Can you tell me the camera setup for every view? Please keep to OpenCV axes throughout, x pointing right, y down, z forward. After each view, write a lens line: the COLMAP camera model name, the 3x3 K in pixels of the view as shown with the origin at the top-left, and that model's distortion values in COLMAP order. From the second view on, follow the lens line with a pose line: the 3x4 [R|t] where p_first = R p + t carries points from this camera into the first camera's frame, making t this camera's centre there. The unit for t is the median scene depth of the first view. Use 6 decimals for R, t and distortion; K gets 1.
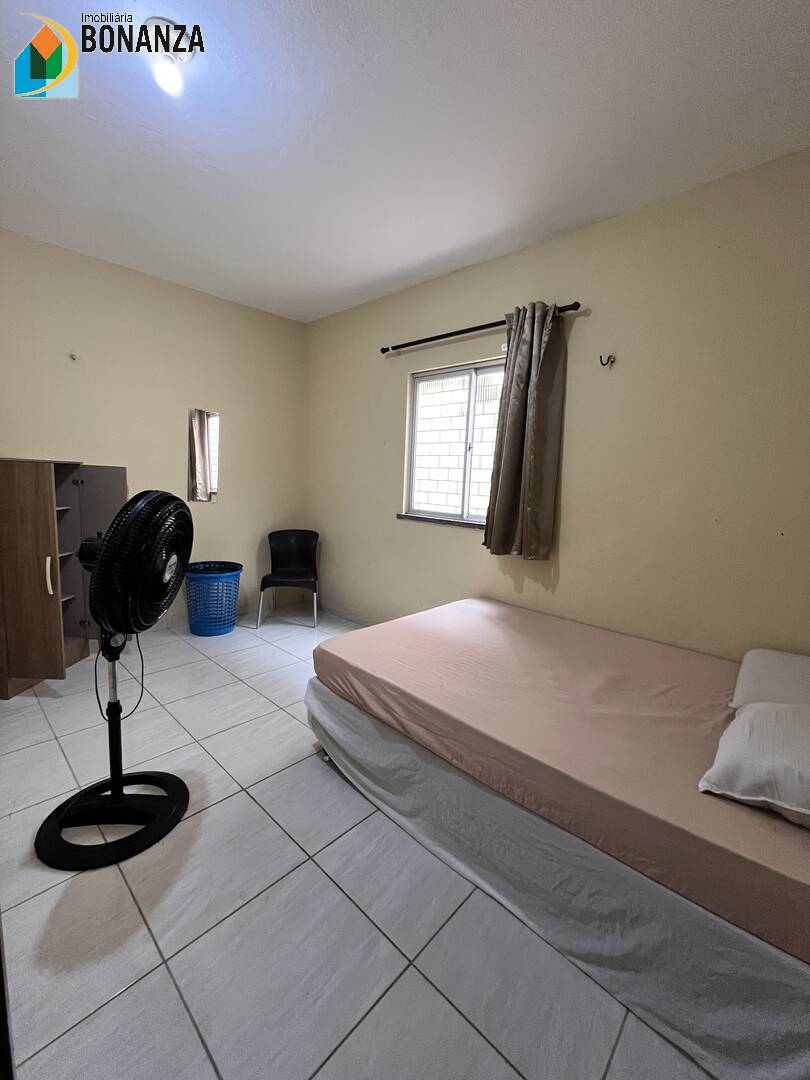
lens RADIAL K [[440.0, 0, 405.7], [0, 440.0, 538.1], [0, 0, 1]] dist [-0.006968, 0.001006]
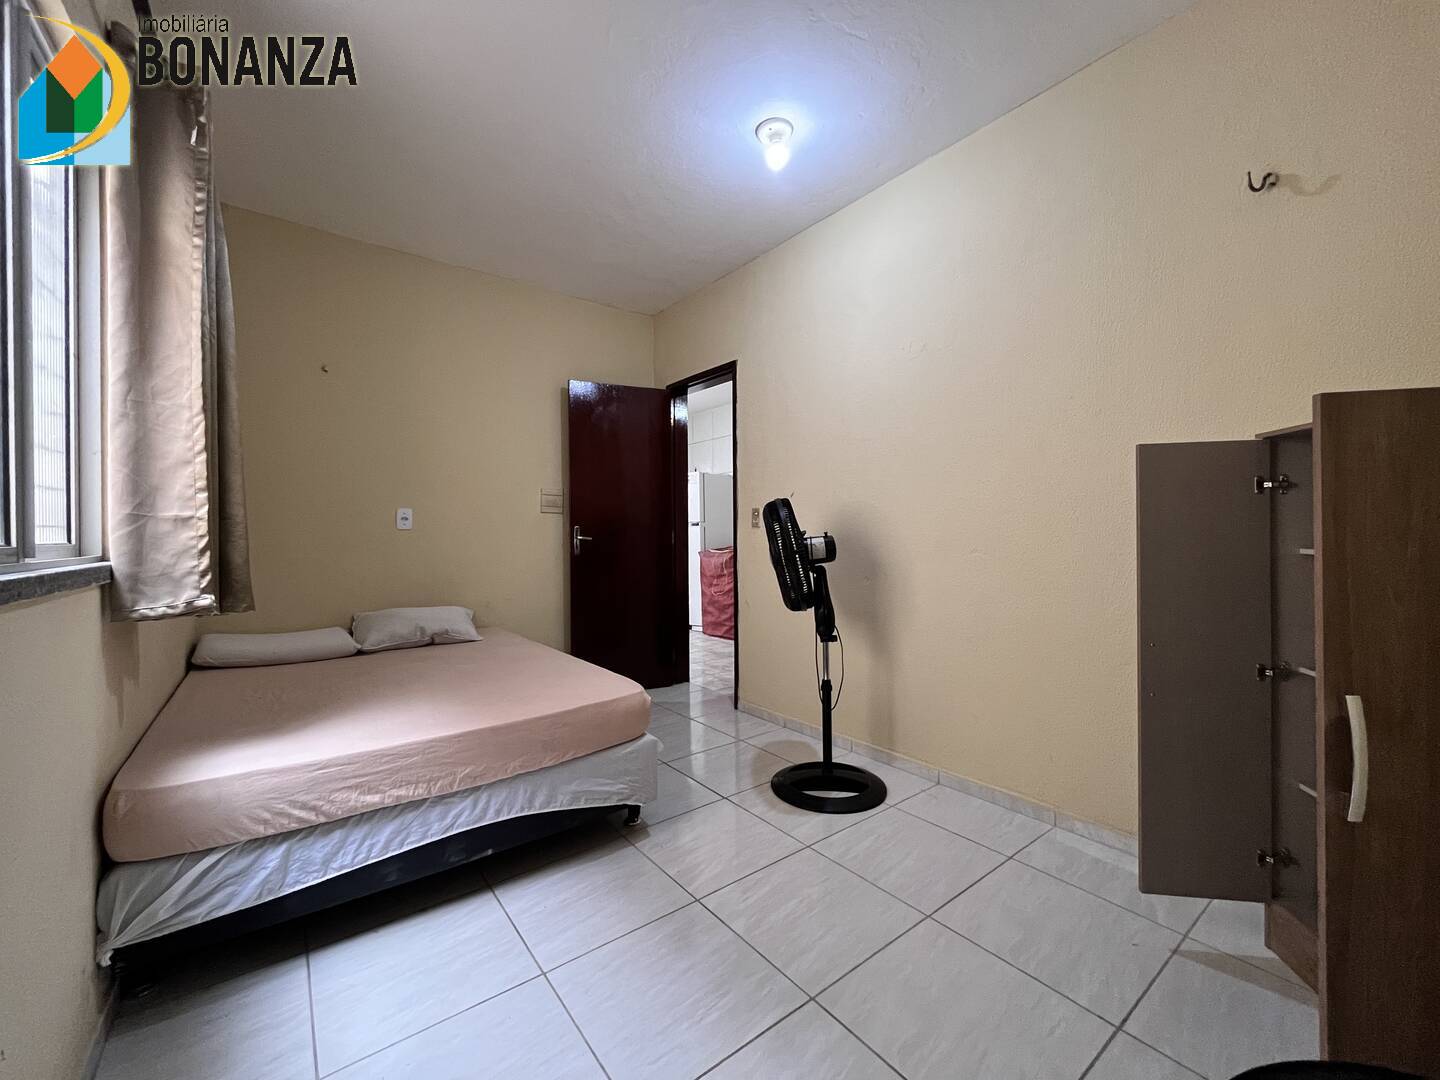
lens RADIAL K [[586.6, 0, 722.4], [0, 586.6, 535.3], [0, 0, 1]] dist [-0.006968, 0.001006]
pose [[-0.983560, -0.038281, 0.176478, -0.569899], [-0.014279, 0.990700, 0.135316, -0.182327], [-0.180017, 0.130571, -0.974959, 2.193745]]
